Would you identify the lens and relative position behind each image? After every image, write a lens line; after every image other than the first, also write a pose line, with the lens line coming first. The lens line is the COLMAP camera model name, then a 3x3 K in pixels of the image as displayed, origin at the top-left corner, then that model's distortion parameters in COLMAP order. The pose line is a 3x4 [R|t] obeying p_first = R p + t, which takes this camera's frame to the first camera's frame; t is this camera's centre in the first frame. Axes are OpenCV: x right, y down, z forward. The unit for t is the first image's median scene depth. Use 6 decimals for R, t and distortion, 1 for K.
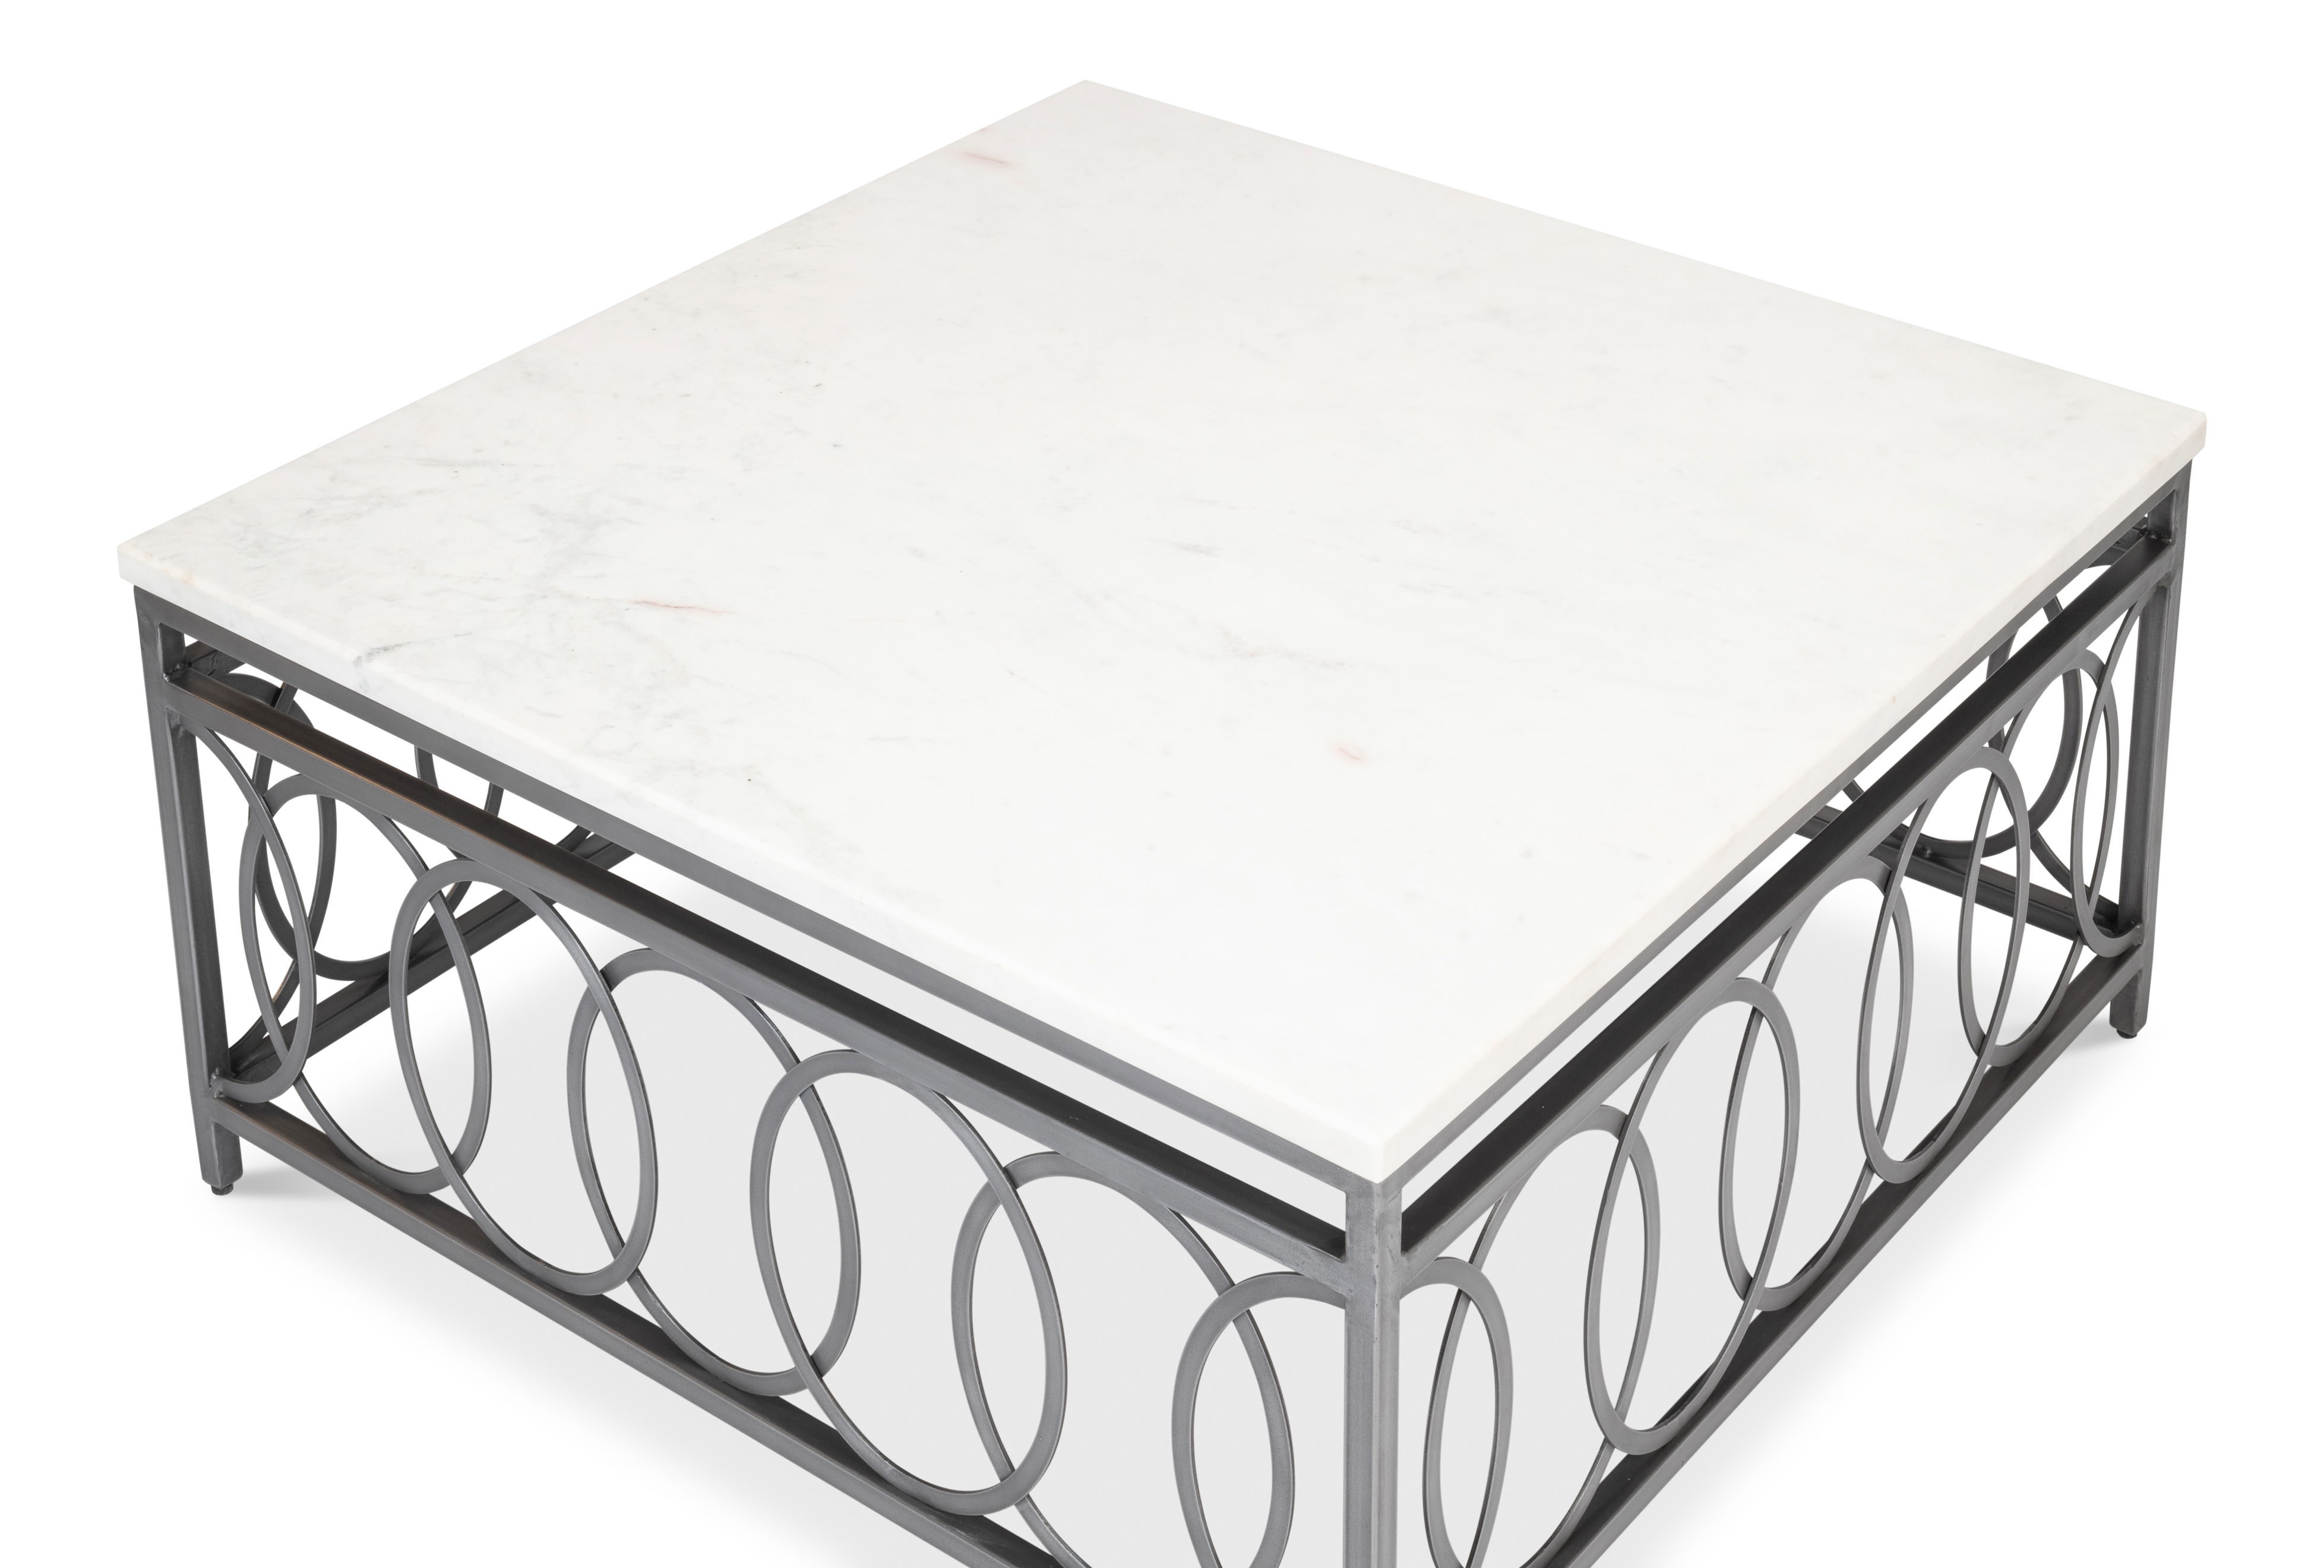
lens RADIAL K [[3609.3, 0, 1162.0], [0, 3609.3, 784.0], [0, 0, 1]] dist [0.019380, -0.049952]
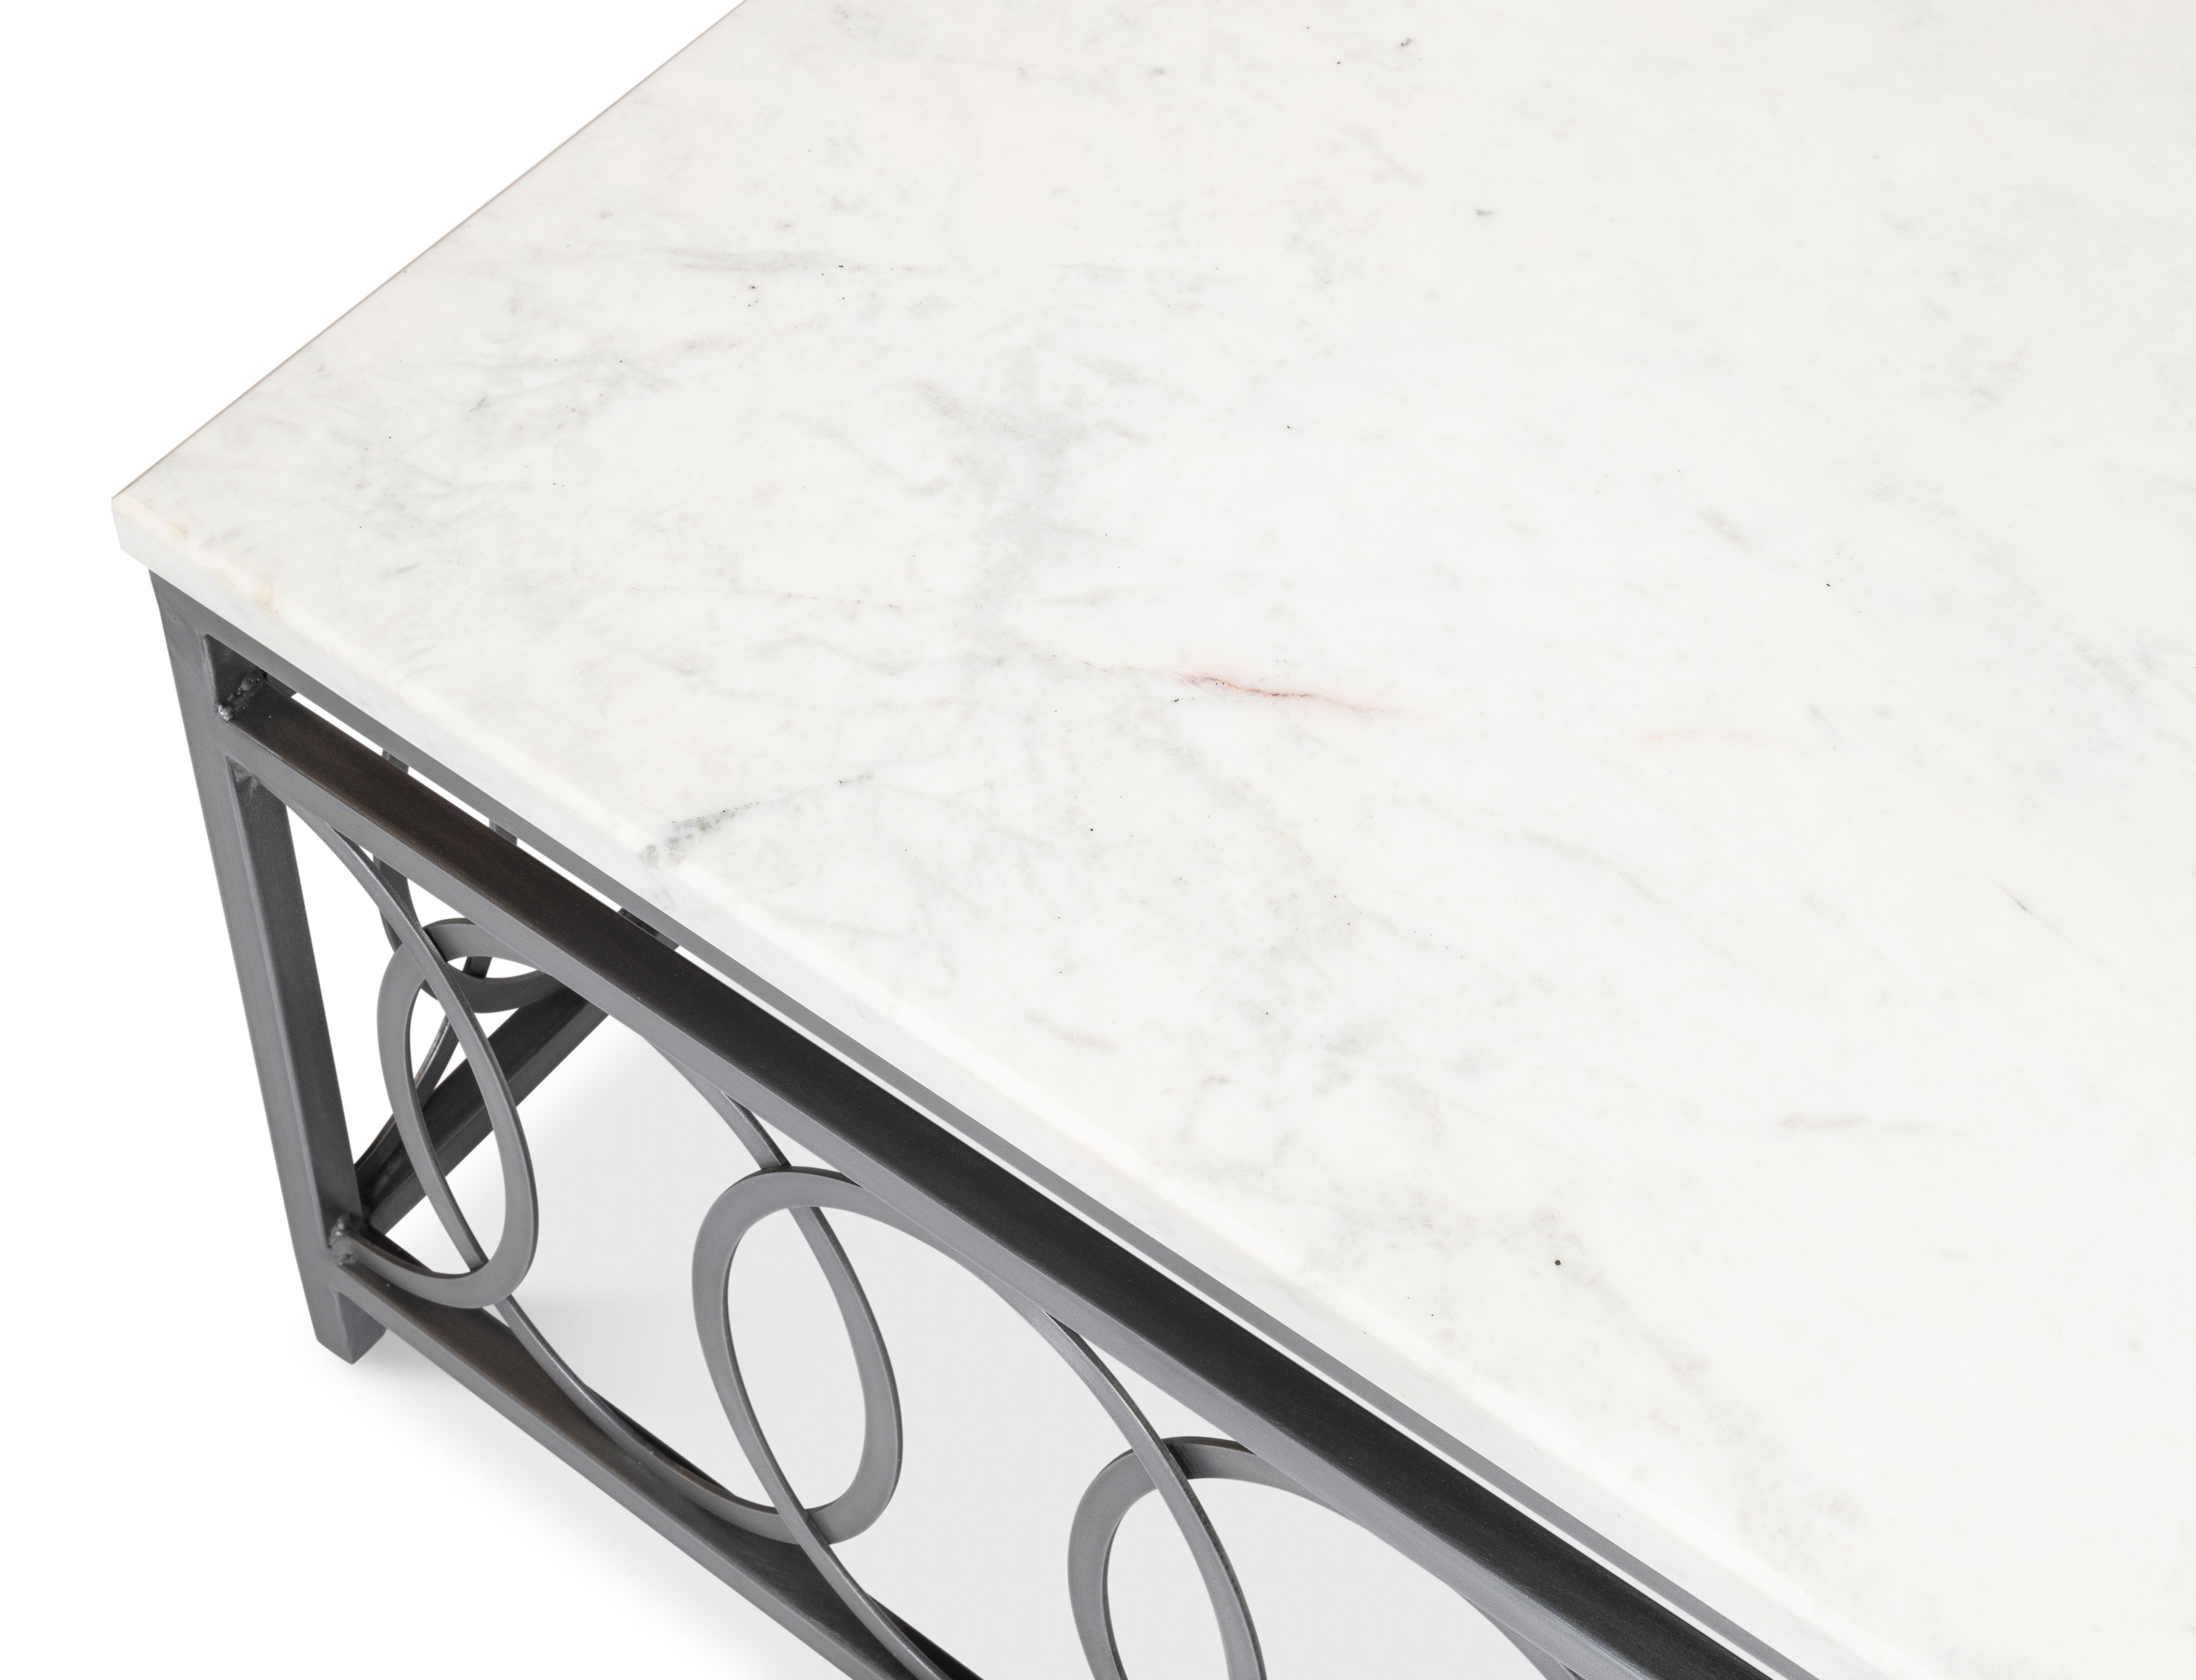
lens RADIAL K [[3565.5, 0, 1098.0], [0, 3565.5, 840.0], [0, 0, 1]] dist [0.000505, 0.086052]
pose [[0.999918, -0.008295, 0.009720, -0.157941], [0.004878, 0.950838, 0.309651, -0.174304], [-0.011810, -0.309579, 0.950800, 0.514607]]
